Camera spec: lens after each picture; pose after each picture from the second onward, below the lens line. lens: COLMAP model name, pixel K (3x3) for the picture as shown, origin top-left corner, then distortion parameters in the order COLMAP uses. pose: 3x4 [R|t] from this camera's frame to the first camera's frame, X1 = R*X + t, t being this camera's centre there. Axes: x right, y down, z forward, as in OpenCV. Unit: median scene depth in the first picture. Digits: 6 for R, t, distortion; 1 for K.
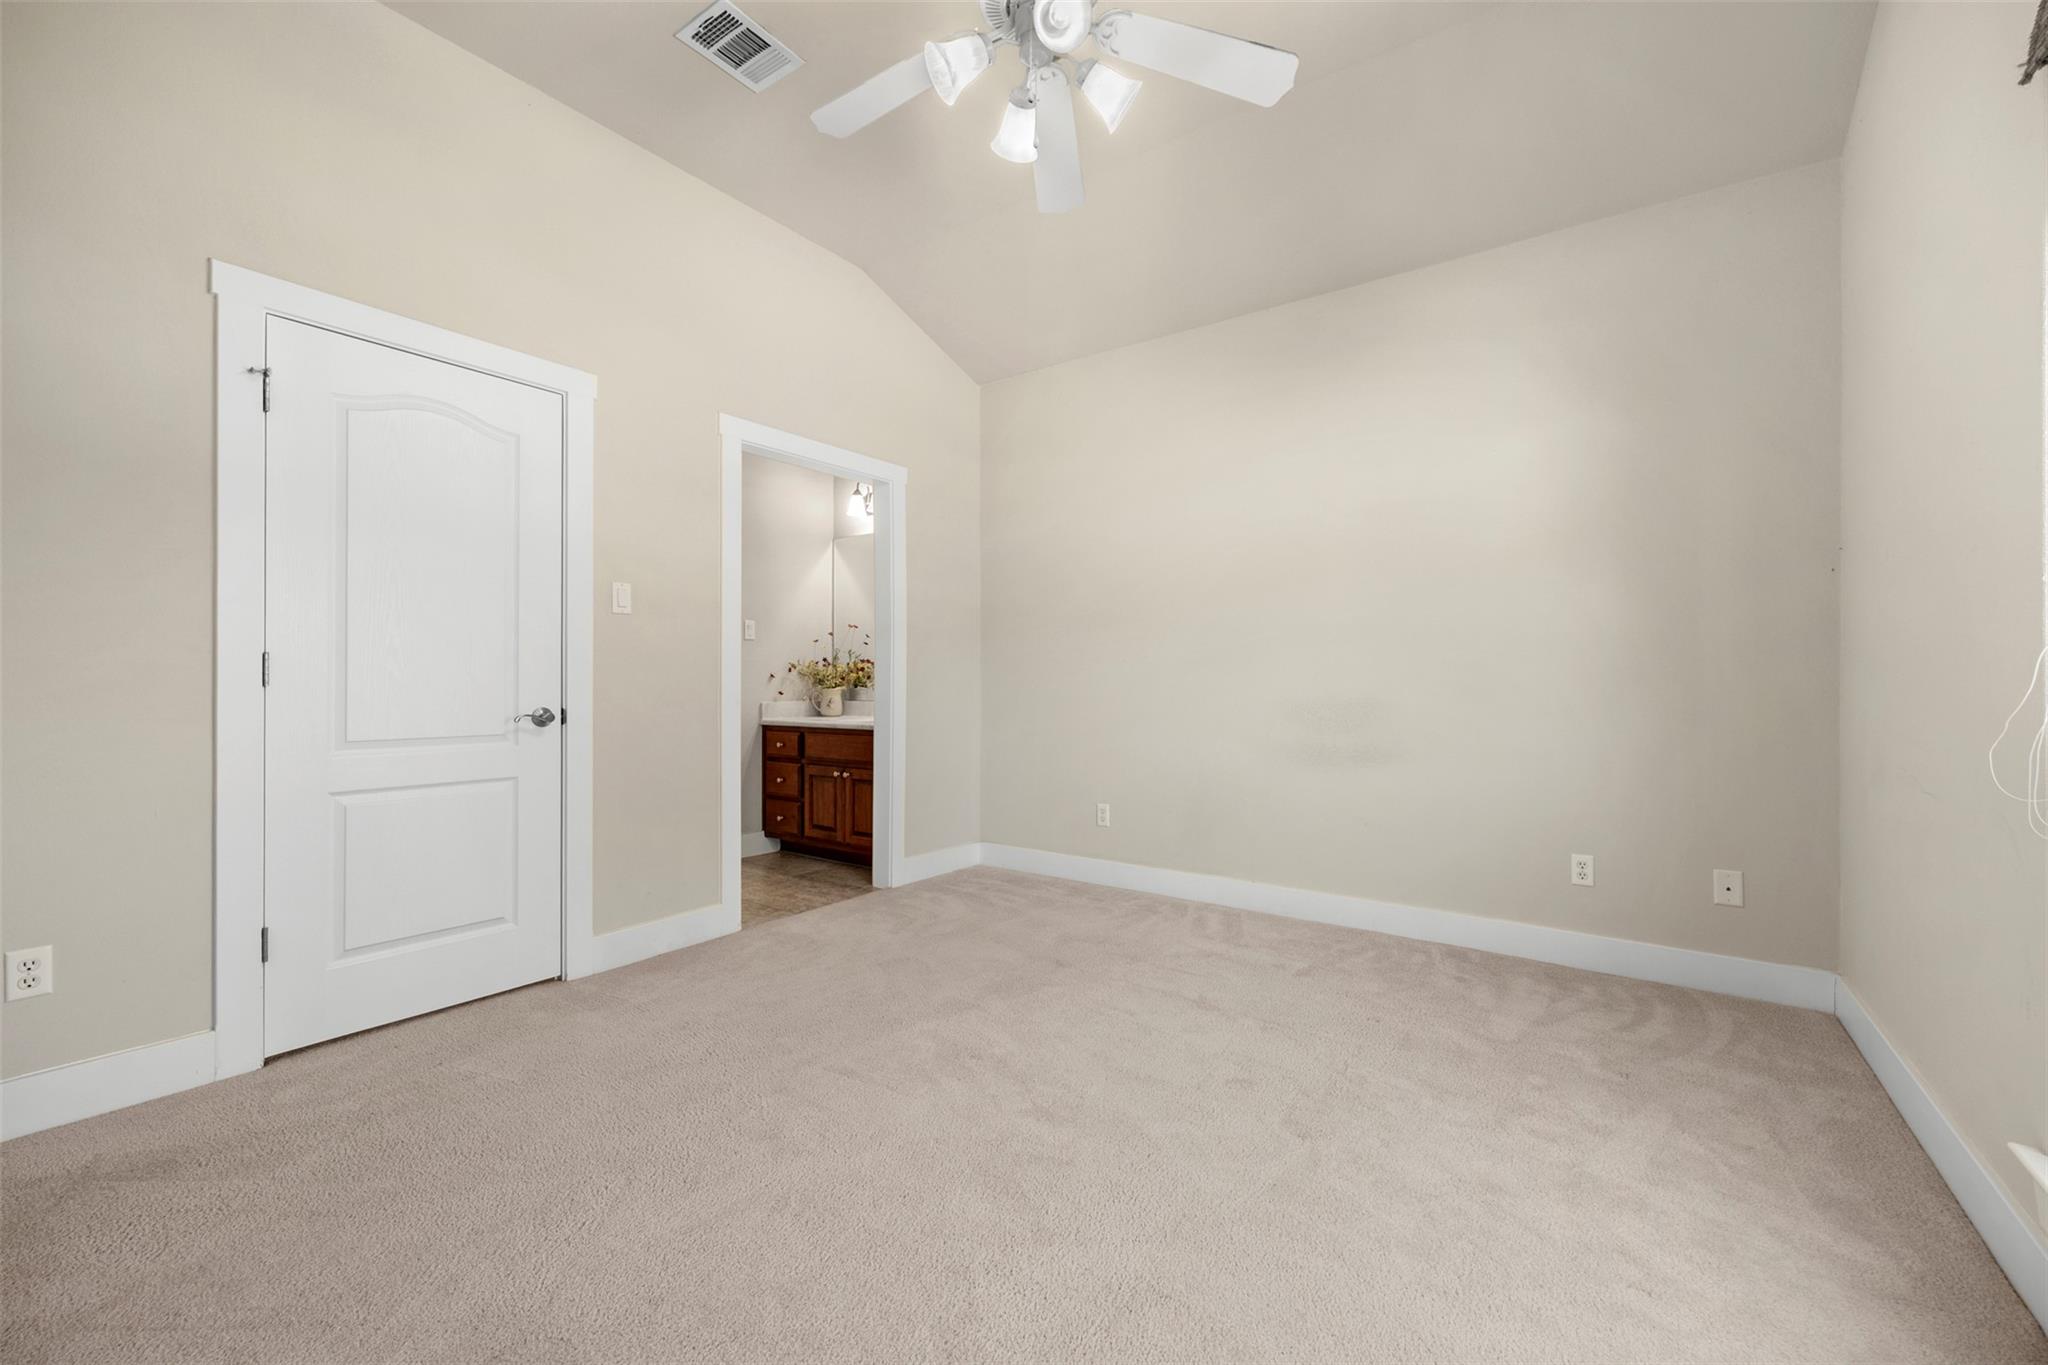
lens RADIAL K [[794.8, 0, 1025.2], [0, 794.8, 679.4], [0, 0, 1]] dist [-0.001235, 0.000773]
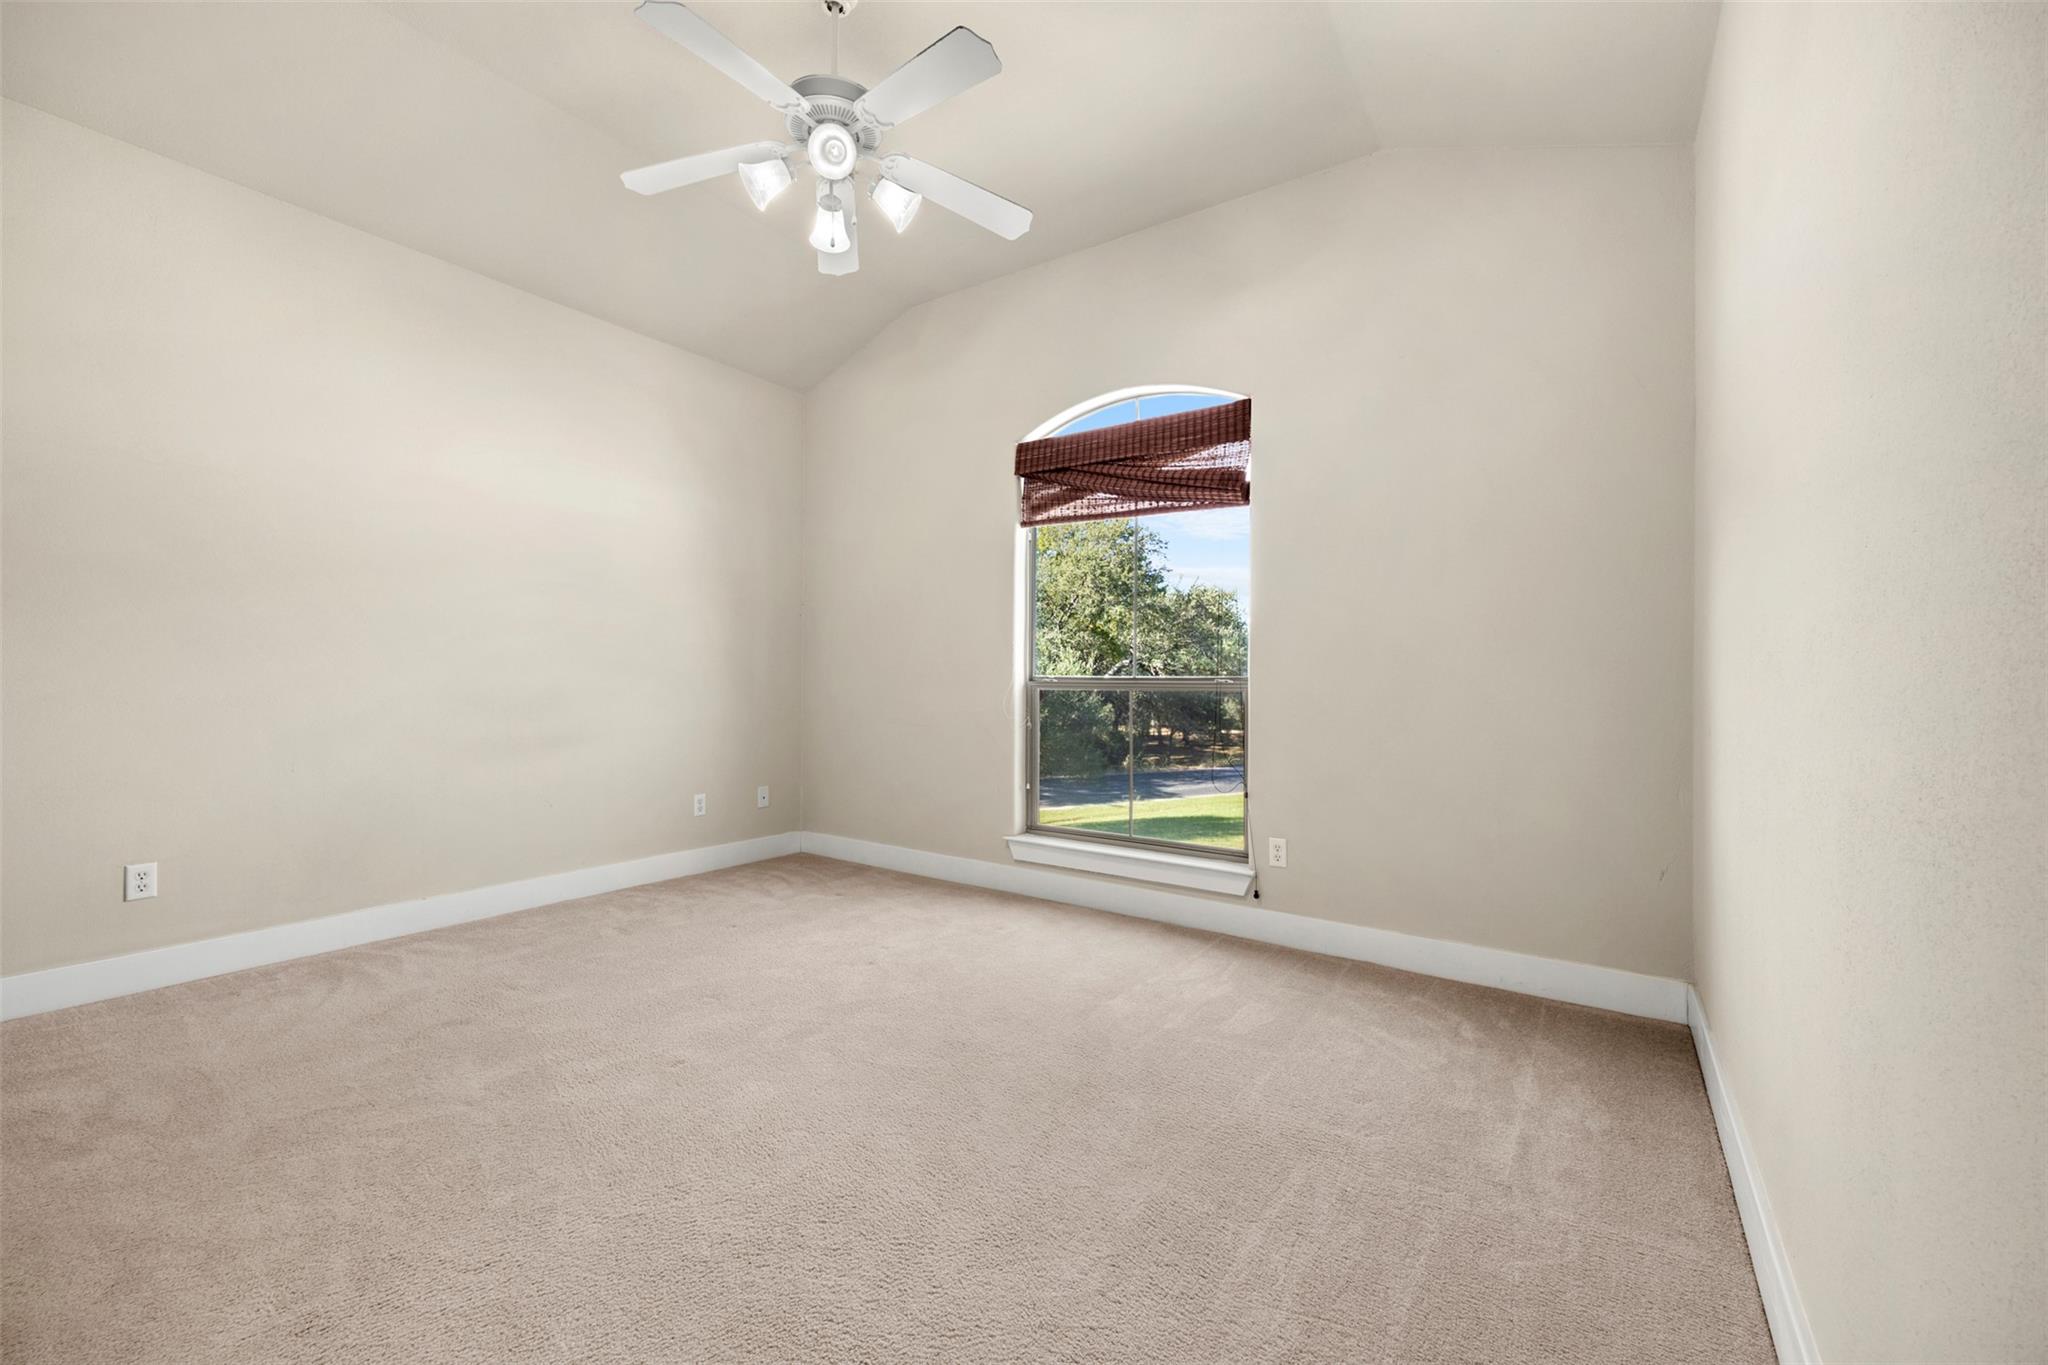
lens RADIAL K [[794.8, 0, 1017.5], [0, 794.8, 672.7], [0, 0, 1]] dist [-0.001235, 0.000773]
pose [[0.014780, -0.002075, 0.999889, -0.735991], [-0.013694, 0.999904, 0.002277, -0.012864], [-0.999797, -0.013726, 0.014751, 0.401262]]
